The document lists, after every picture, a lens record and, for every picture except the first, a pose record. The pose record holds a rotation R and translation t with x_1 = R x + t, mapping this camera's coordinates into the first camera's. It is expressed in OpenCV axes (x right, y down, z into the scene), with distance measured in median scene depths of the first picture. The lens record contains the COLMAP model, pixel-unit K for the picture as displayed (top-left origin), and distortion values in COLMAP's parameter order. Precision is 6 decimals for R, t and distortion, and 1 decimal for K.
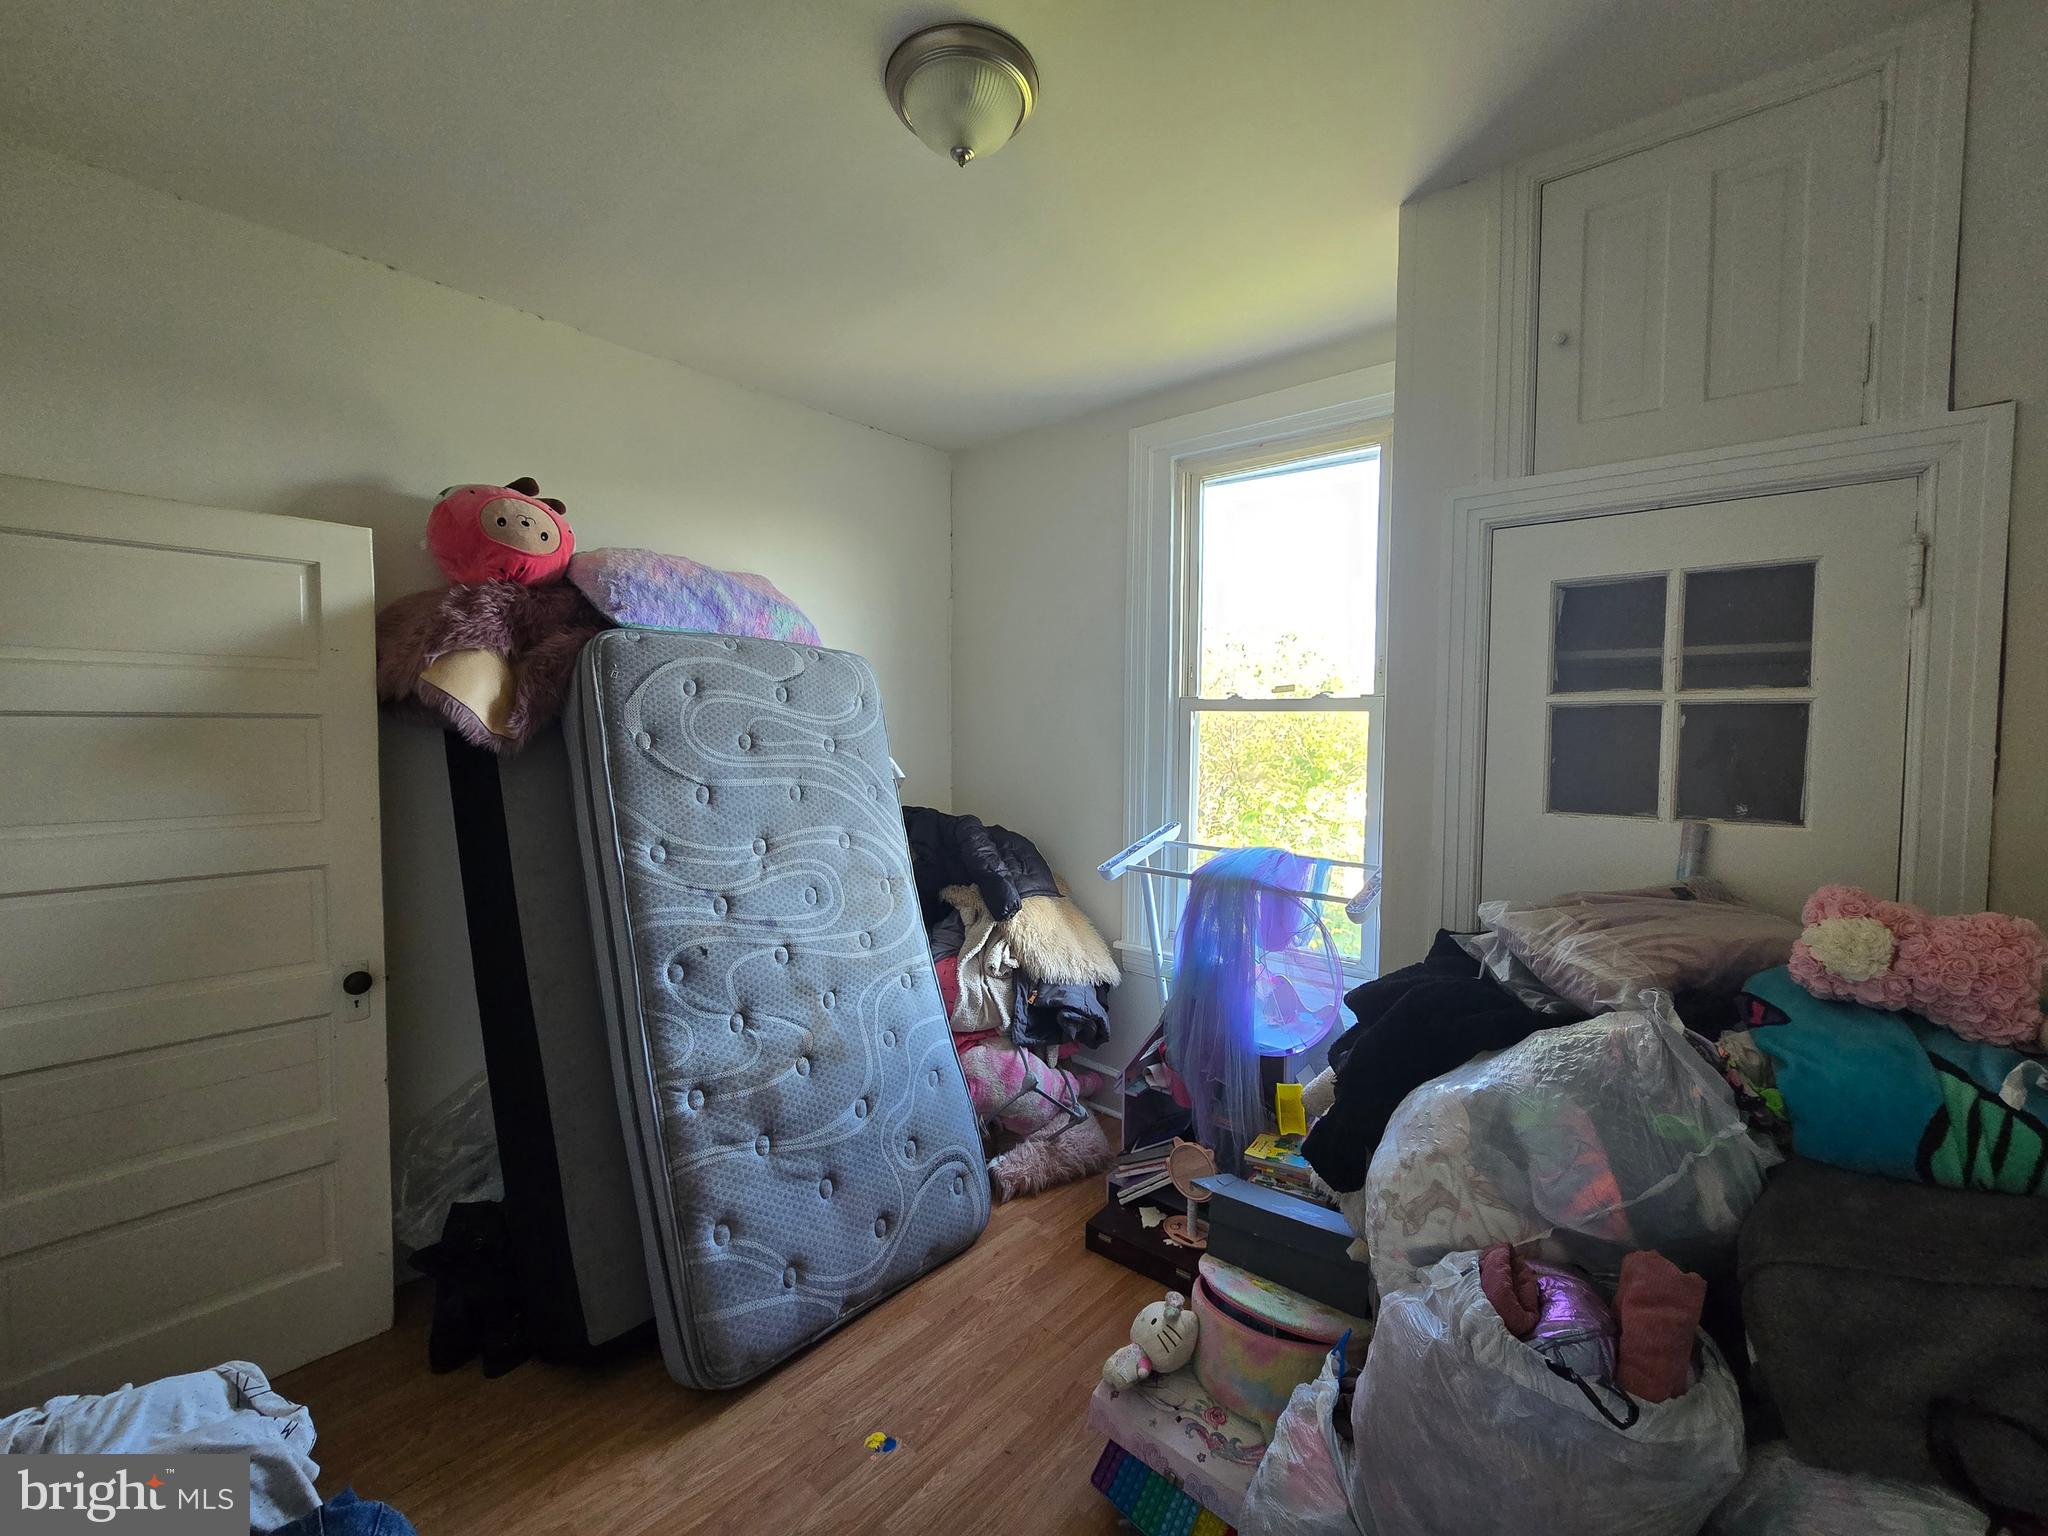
lens RADIAL K [[847.1, 0, 1024.0], [0, 847.1, 768.0], [0, 0, 1]] dist [-0.013548, -0.000162]
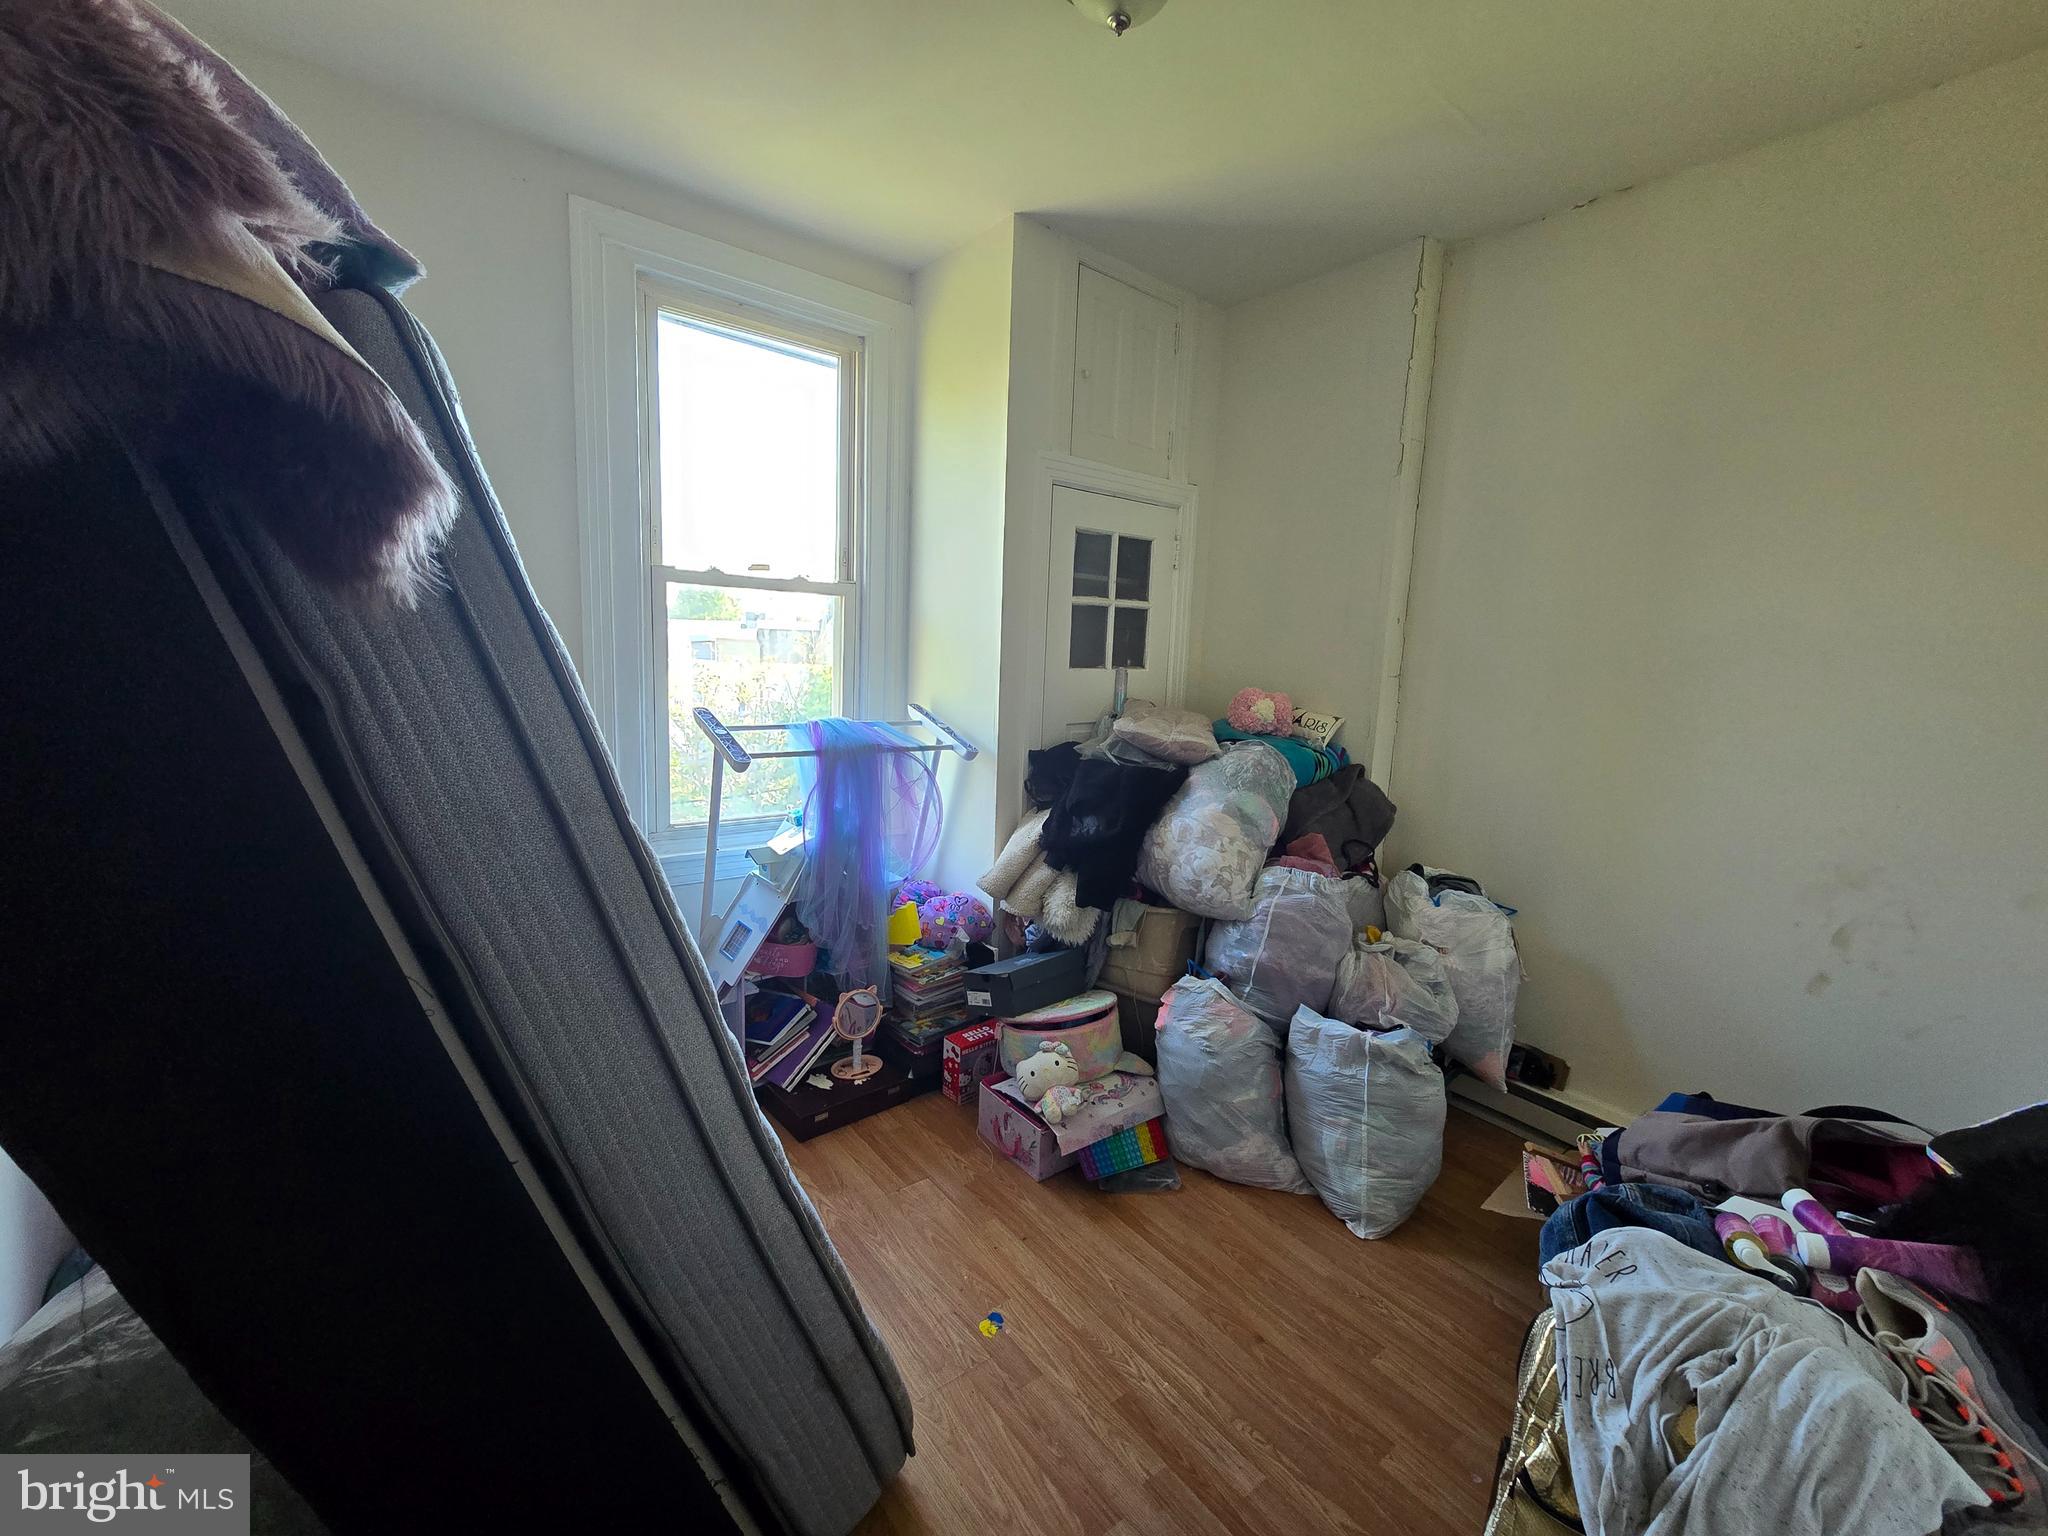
lens RADIAL K [[830.7, 0, 1024.0], [0, 830.7, 768.0], [0, 0, 1]] dist [0.001232, 0.000072]
pose [[0.184668, -0.149002, 0.971440, -1.052621], [0.011649, 0.988703, 0.149436, -0.000530], [-0.982732, -0.016279, 0.184317, 0.809448]]
